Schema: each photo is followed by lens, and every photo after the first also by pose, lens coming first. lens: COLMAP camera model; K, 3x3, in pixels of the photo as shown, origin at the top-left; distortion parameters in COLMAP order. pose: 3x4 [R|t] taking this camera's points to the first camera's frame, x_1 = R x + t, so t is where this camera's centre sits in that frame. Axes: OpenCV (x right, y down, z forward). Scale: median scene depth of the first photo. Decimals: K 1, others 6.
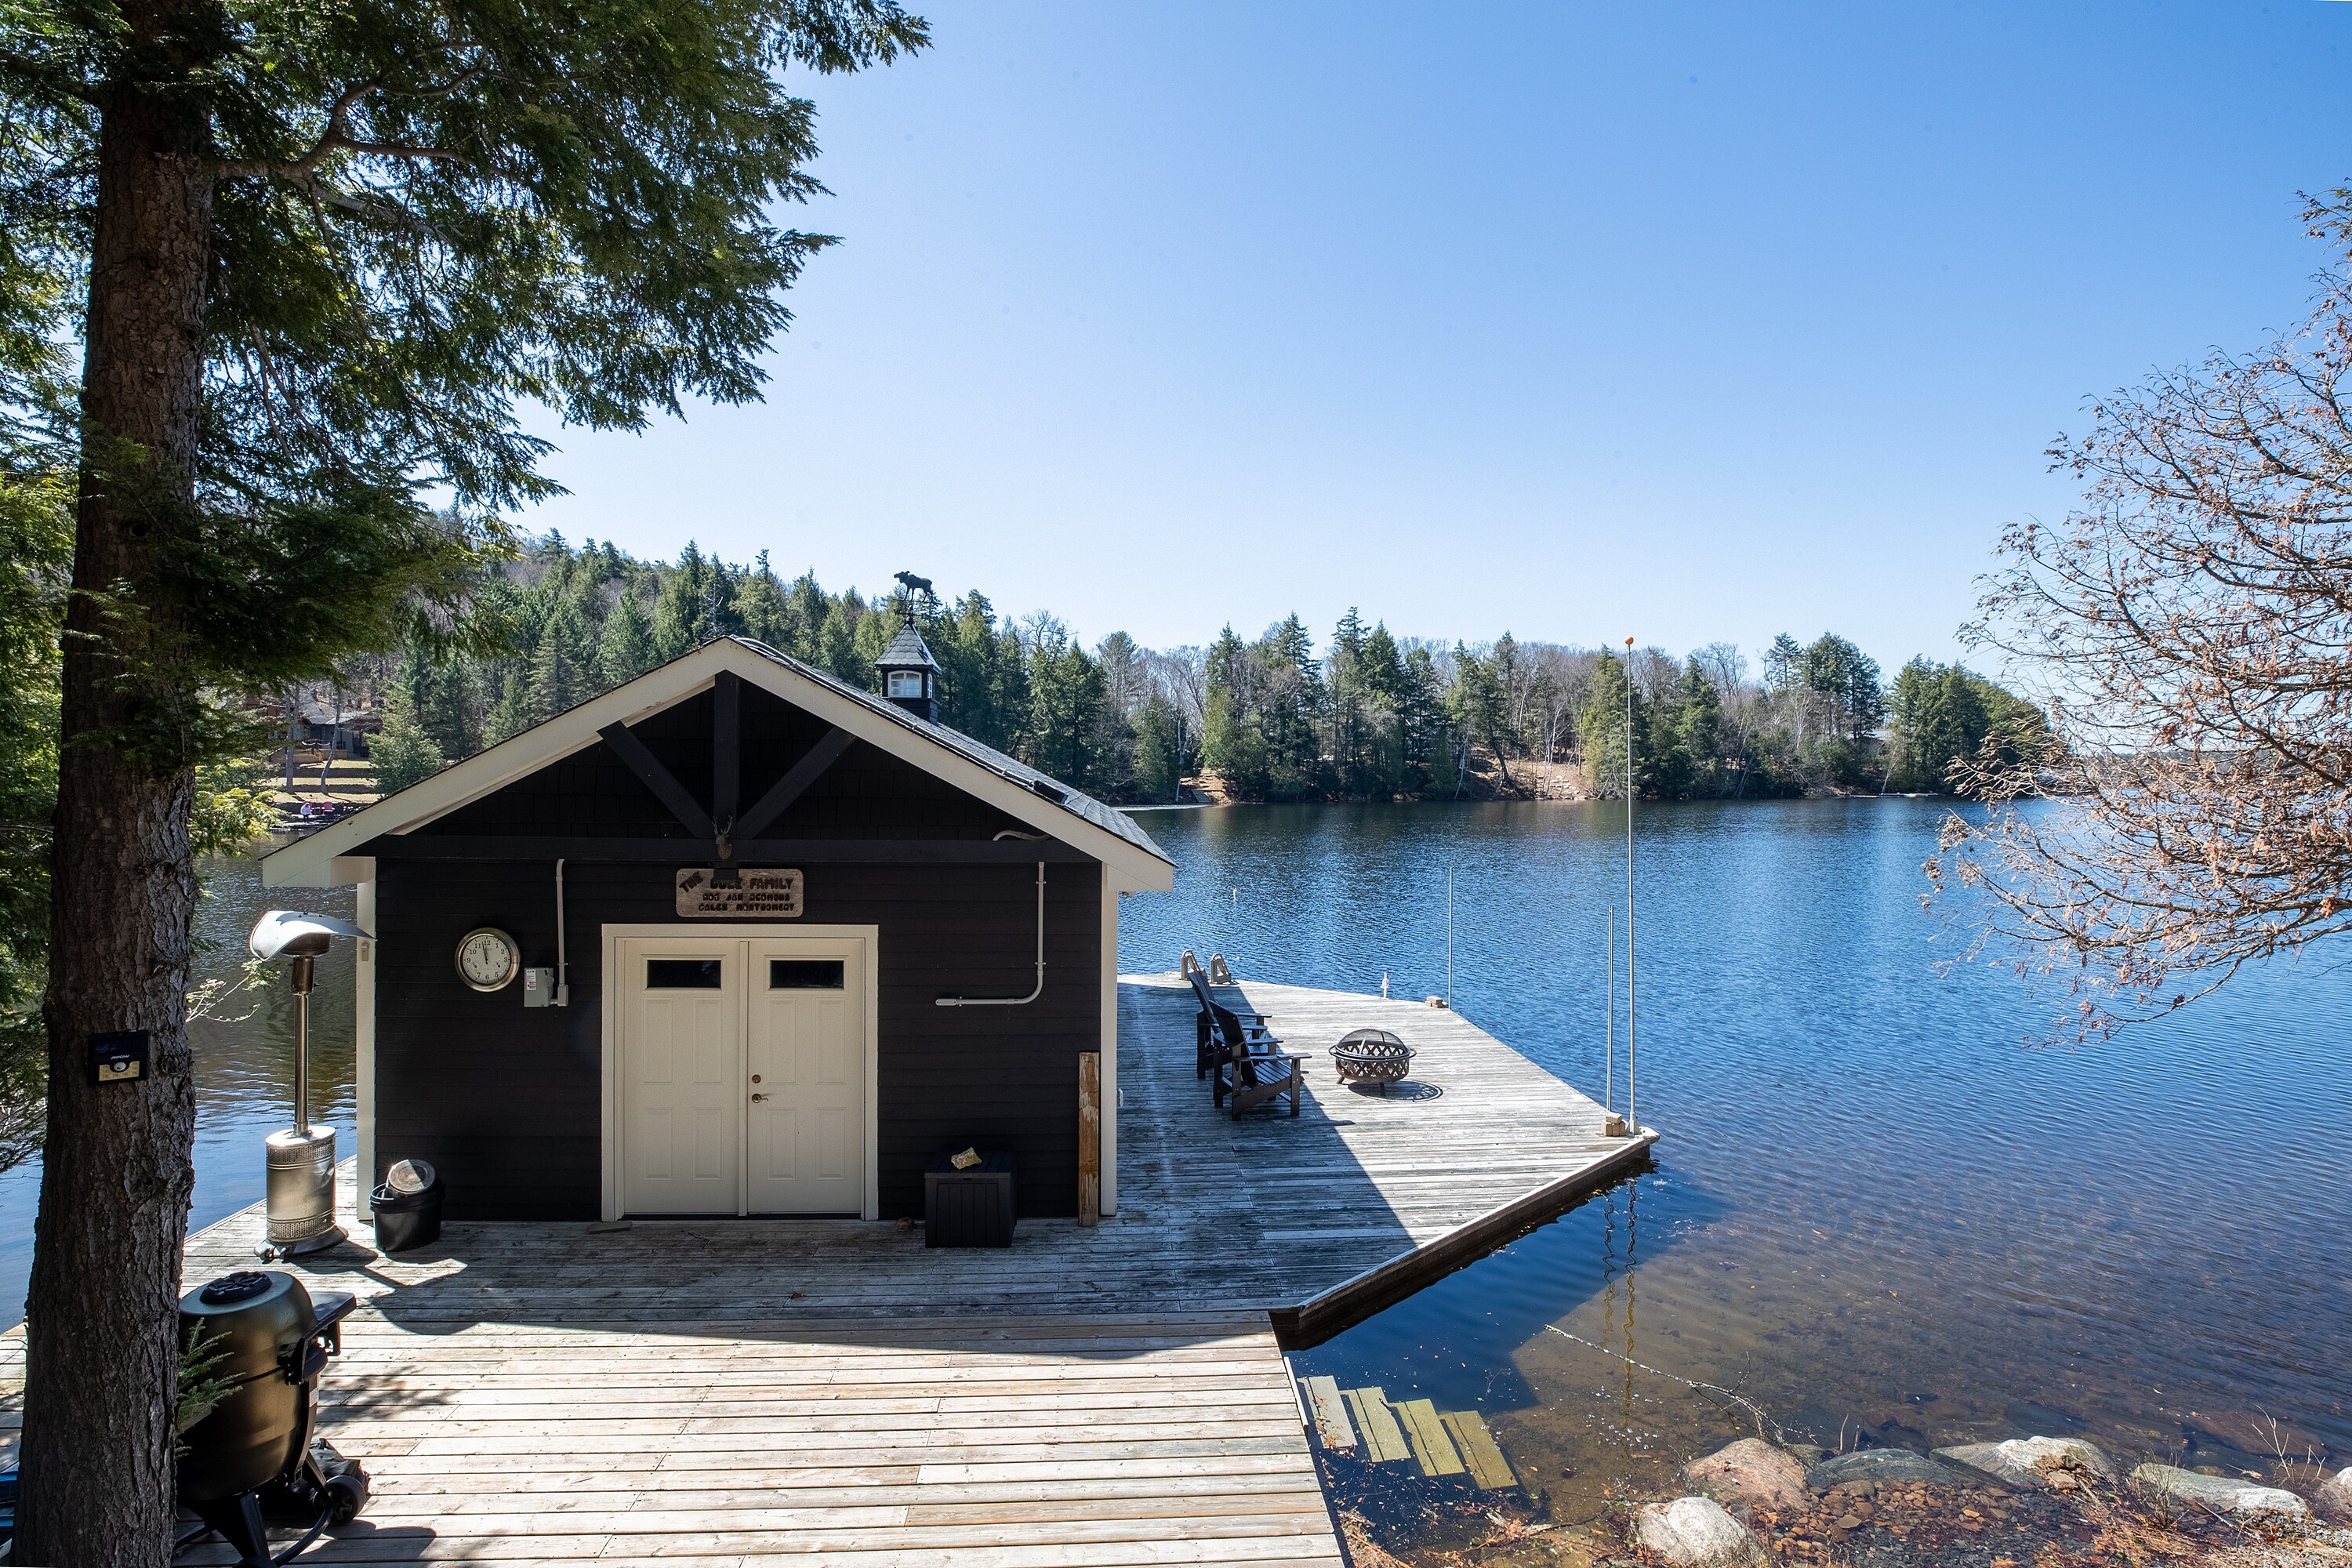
lens RADIAL K [[1194.4, 0, 1184.9], [0, 1194.4, 786.3], [0, 0, 1]] dist [-0.033306, 0.002383]
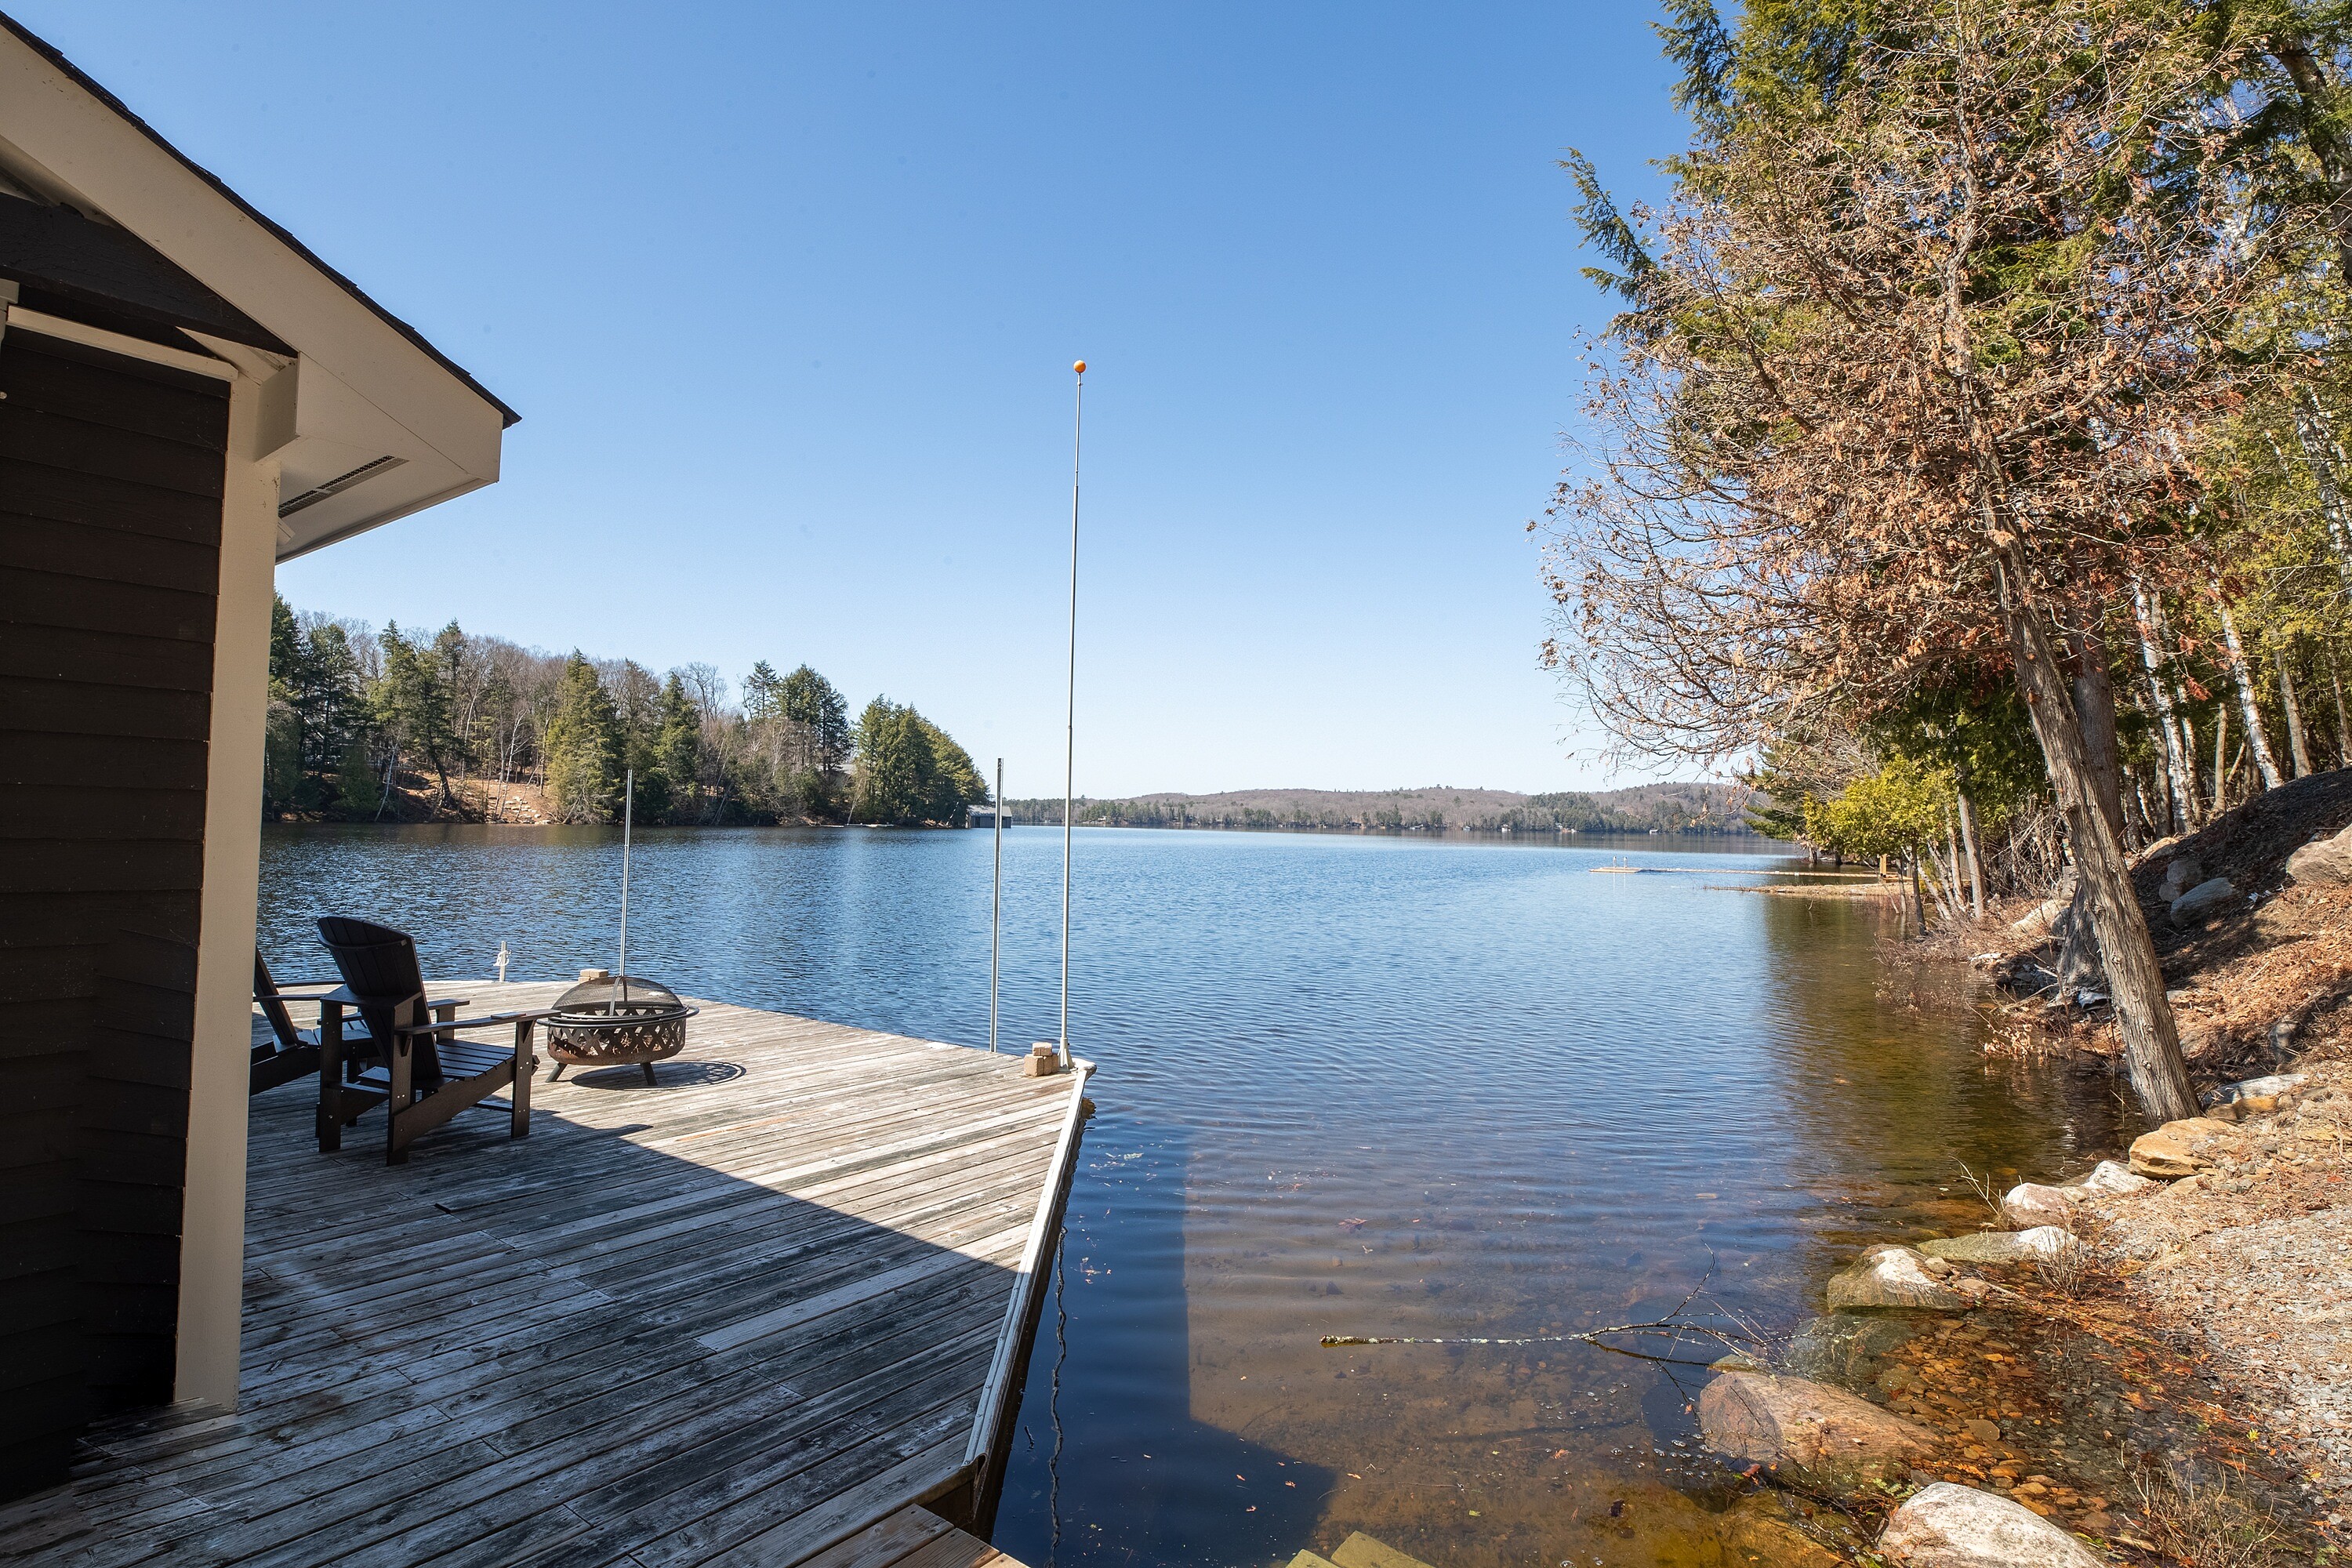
lens RADIAL K [[1194.4, 0, 1178.5], [0, 1194.4, 791.0], [0, 0, 1]] dist [-0.033306, 0.002383]
pose [[0.646084, 0.041328, 0.762147, -0.024105], [-0.000753, 0.998567, -0.053509, 0.032939], [-0.763266, 0.033997, 0.645189, 0.096136]]
